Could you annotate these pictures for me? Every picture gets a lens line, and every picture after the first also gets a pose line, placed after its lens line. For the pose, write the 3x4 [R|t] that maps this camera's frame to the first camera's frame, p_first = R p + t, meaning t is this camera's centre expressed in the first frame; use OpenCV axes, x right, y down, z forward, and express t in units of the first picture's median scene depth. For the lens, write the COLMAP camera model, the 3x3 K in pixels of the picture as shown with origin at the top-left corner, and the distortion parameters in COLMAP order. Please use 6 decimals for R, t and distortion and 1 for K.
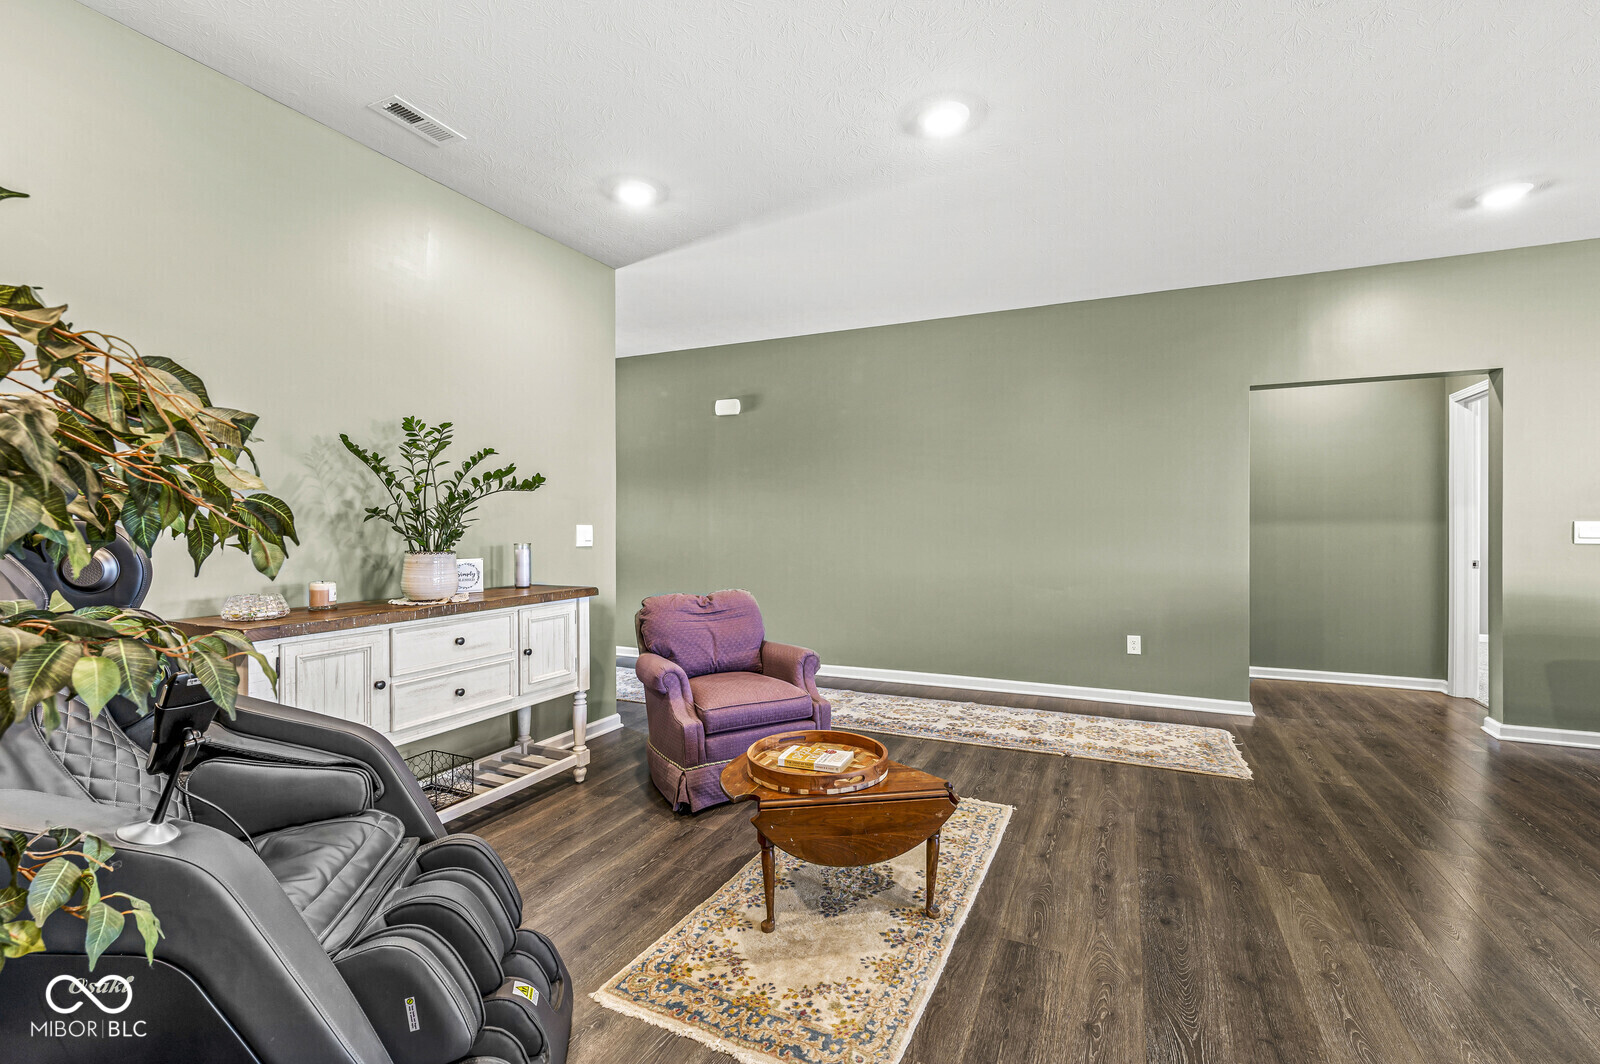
lens RADIAL K [[700.3, 0, 808.2], [0, 700.3, 529.3], [0, 0, 1]] dist [0.001761, 0.000036]
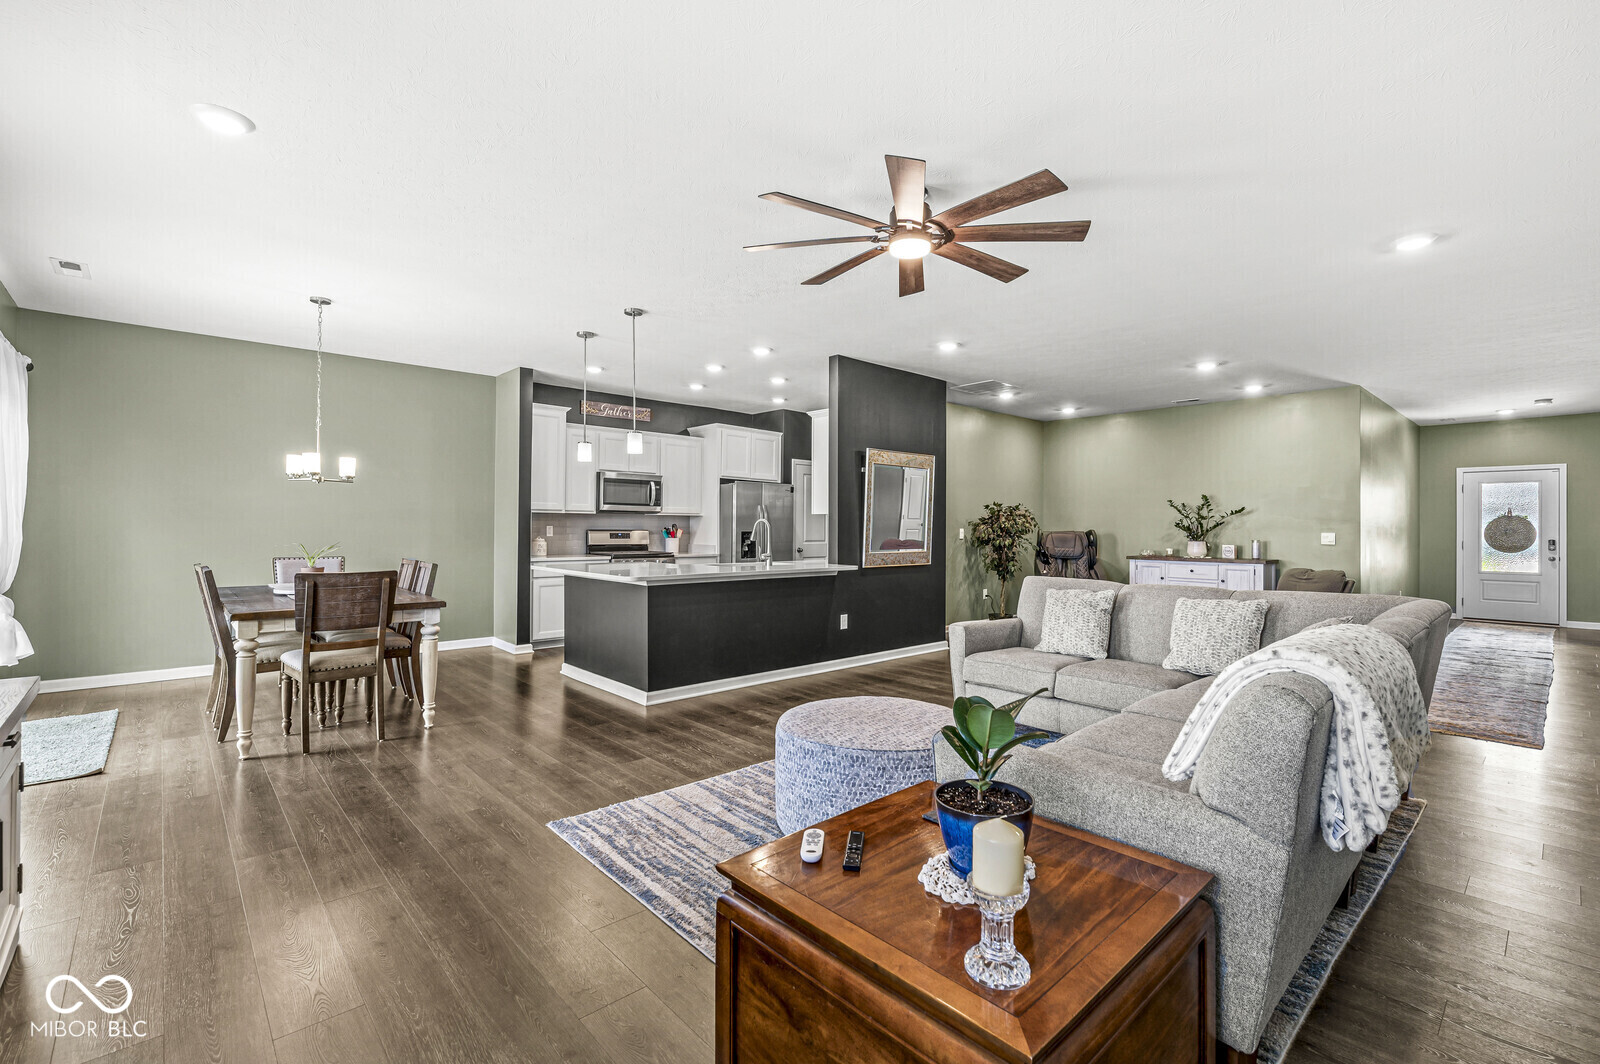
lens RADIAL K [[700.3, 0, 801.5], [0, 700.3, 523.1], [0, 0, 1]] dist [0.001761, 0.000036]
pose [[-0.403774, -0.006141, -0.914838, 2.455021], [-0.015063, 0.999887, -0.000064, -0.014246], [0.914735, 0.013754, -0.403821, 0.577149]]
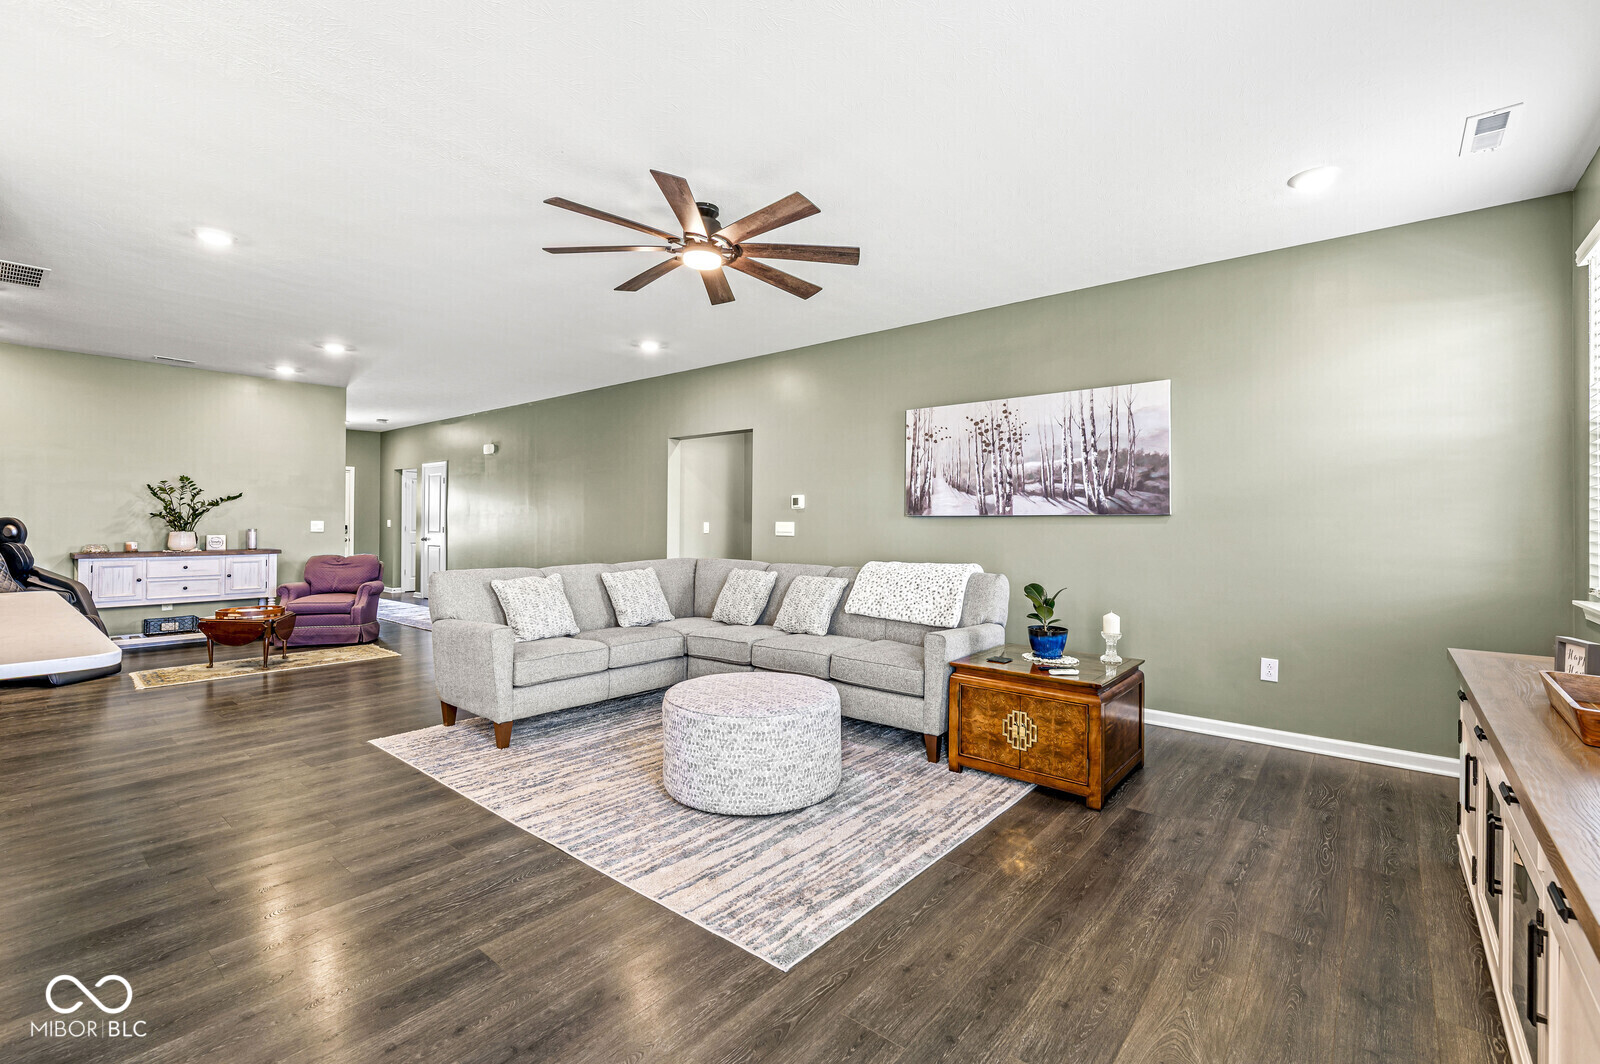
lens RADIAL K [[700.3, 0, 812.0], [0, 700.3, 517.4], [0, 0, 1]] dist [0.001761, 0.000036]
pose [[0.963650, 0.003697, -0.267144, 1.932582], [-0.008280, 0.999837, -0.016030, 0.005092], [0.267041, 0.017659, 0.963523, -0.669162]]
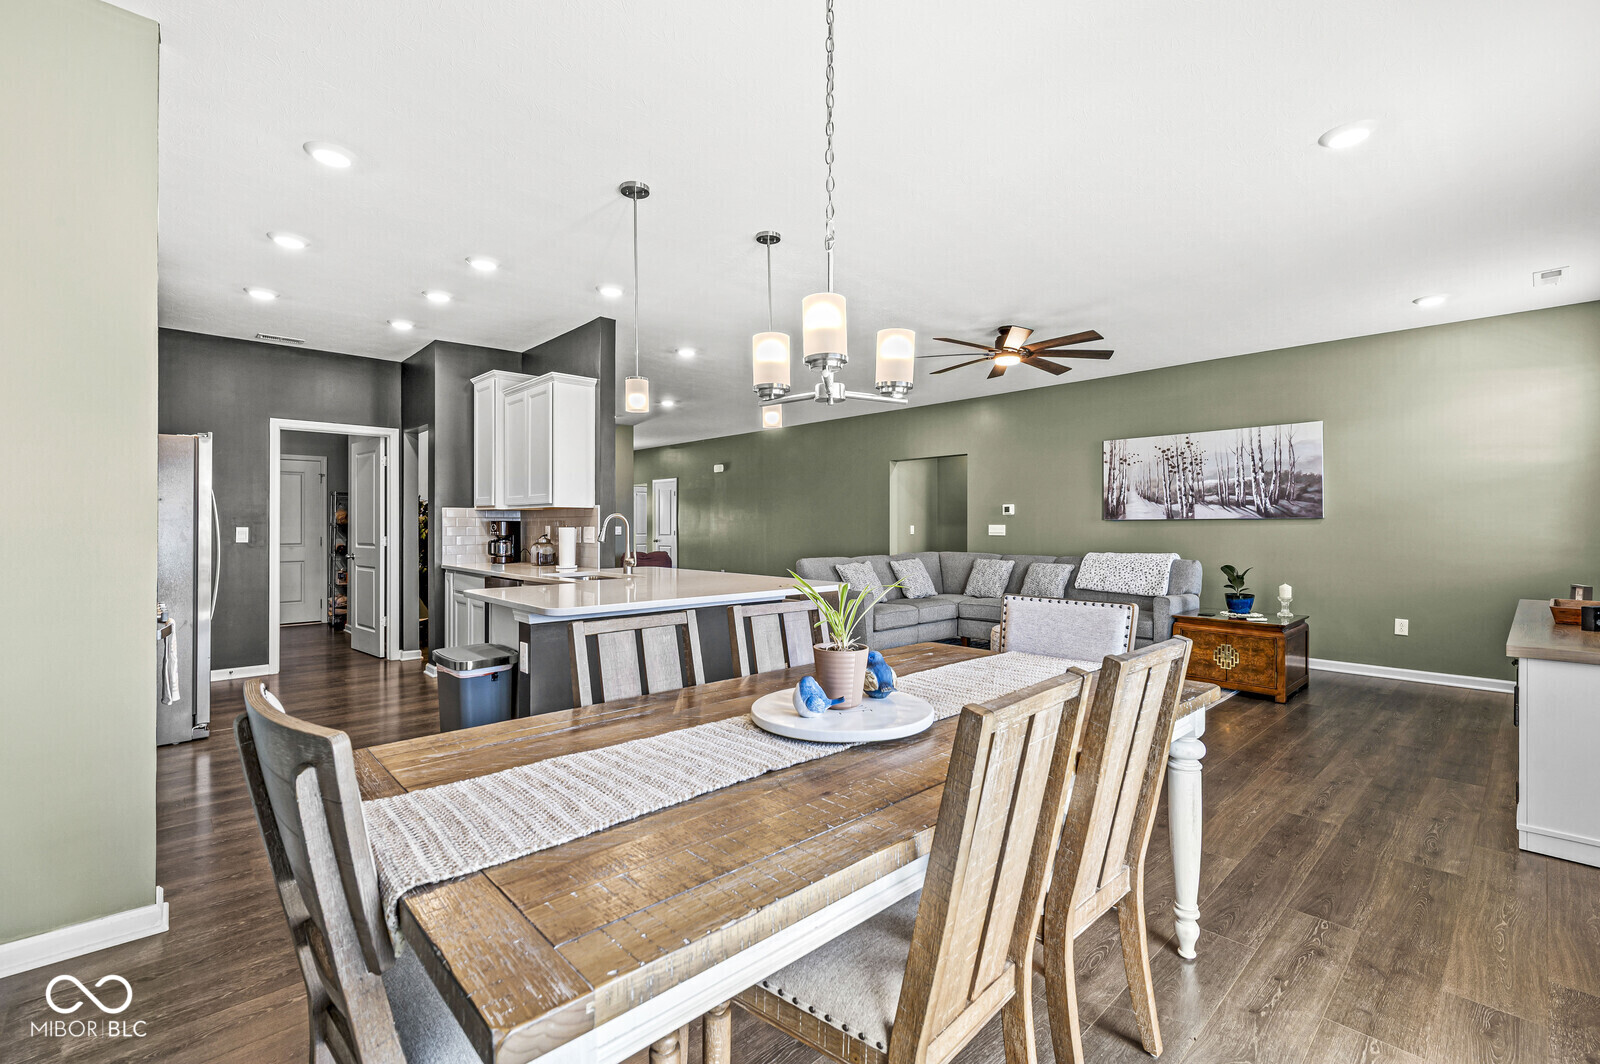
lens RADIAL K [[700.3, 0, 809.5], [0, 700.3, 526.3], [0, 0, 1]] dist [0.001761, 0.000036]
pose [[0.923011, -0.000060, -0.384773, 1.692892], [-0.002829, 0.999972, -0.006943, 0.011872], [0.384762, 0.007497, 0.922985, -1.438883]]
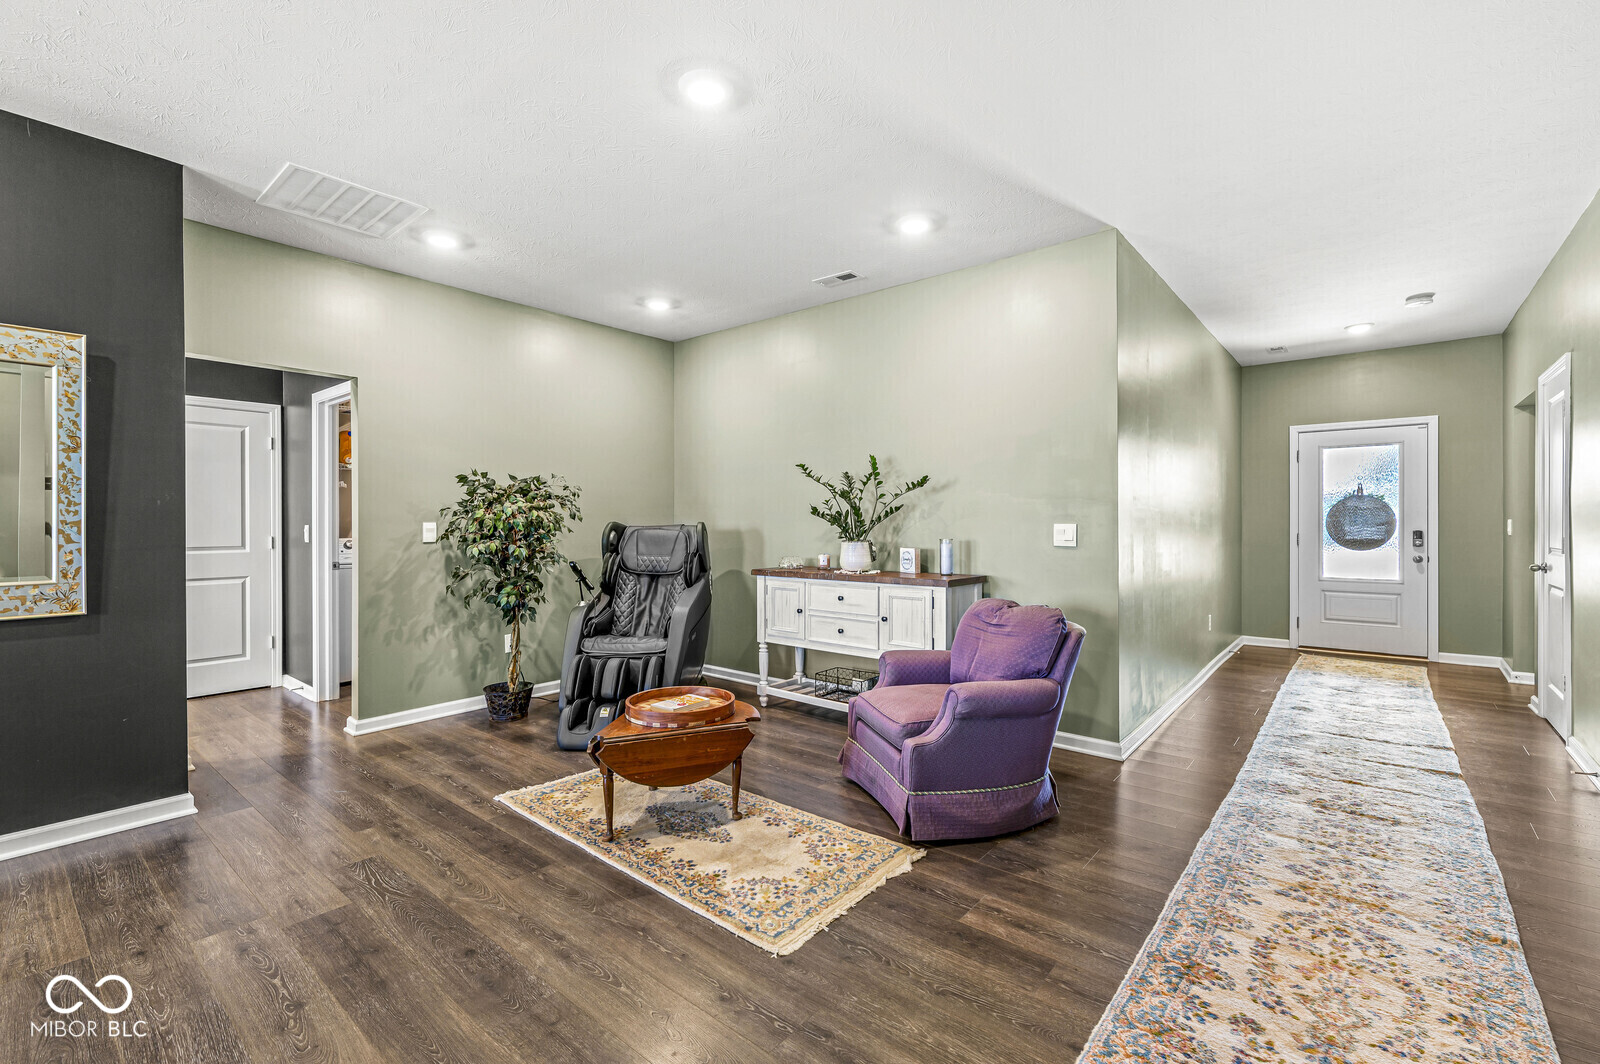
lens RADIAL K [[700.3, 0, 802.3], [0, 700.3, 524.4], [0, 0, 1]] dist [0.001761, 0.000036]
pose [[-0.269429, 0.004807, -0.963008, 0.869498], [-0.005676, 0.999962, 0.006579, -0.011877], [0.963003, 0.007239, -0.269392, 1.131676]]
